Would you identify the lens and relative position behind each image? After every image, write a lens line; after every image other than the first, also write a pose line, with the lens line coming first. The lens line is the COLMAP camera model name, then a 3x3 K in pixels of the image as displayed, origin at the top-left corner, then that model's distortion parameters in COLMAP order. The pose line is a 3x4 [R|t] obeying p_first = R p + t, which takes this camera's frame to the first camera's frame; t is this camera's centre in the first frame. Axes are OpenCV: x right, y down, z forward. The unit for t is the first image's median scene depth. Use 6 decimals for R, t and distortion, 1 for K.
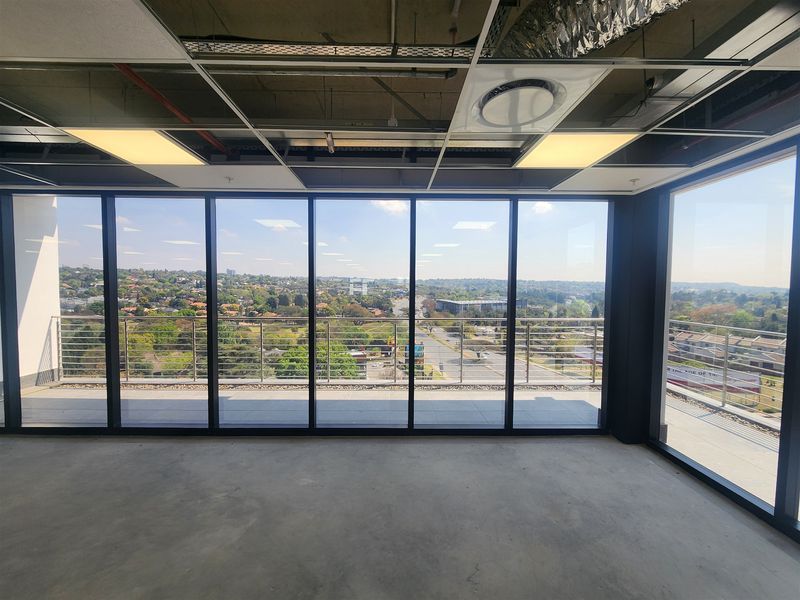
lens RADIAL K [[325.2, 0, 401.2], [0, 325.2, 313.1], [0, 0, 1]] dist [-0.010685, -0.000079]
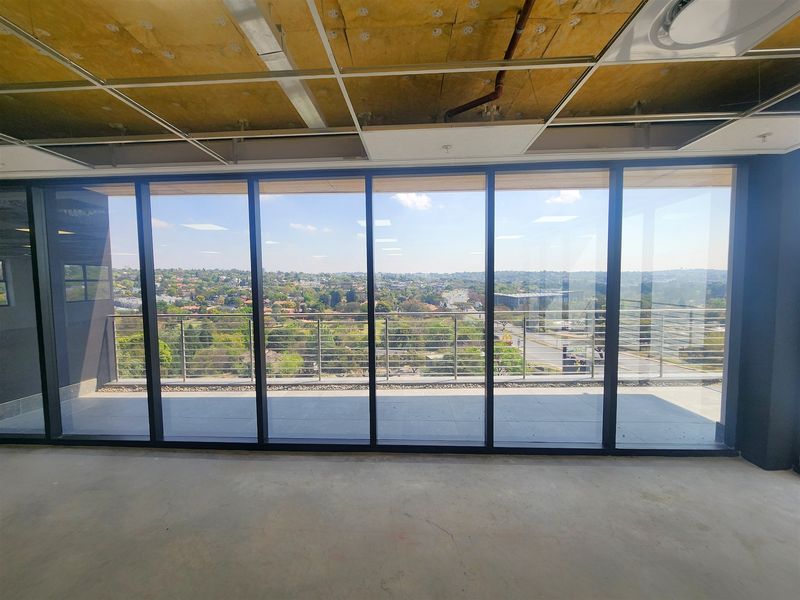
lens RADIAL K [[325.2, 0, 355.5], [0, 325.2, 277.1], [0, 0, 1]] dist [-0.010685, -0.000079]
pose [[0.999404, -0.019816, -0.028281, -0.271792], [0.016886, 0.994812, -0.100324, 0.001927], [0.030122, 0.099787, 0.994553, 0.006036]]
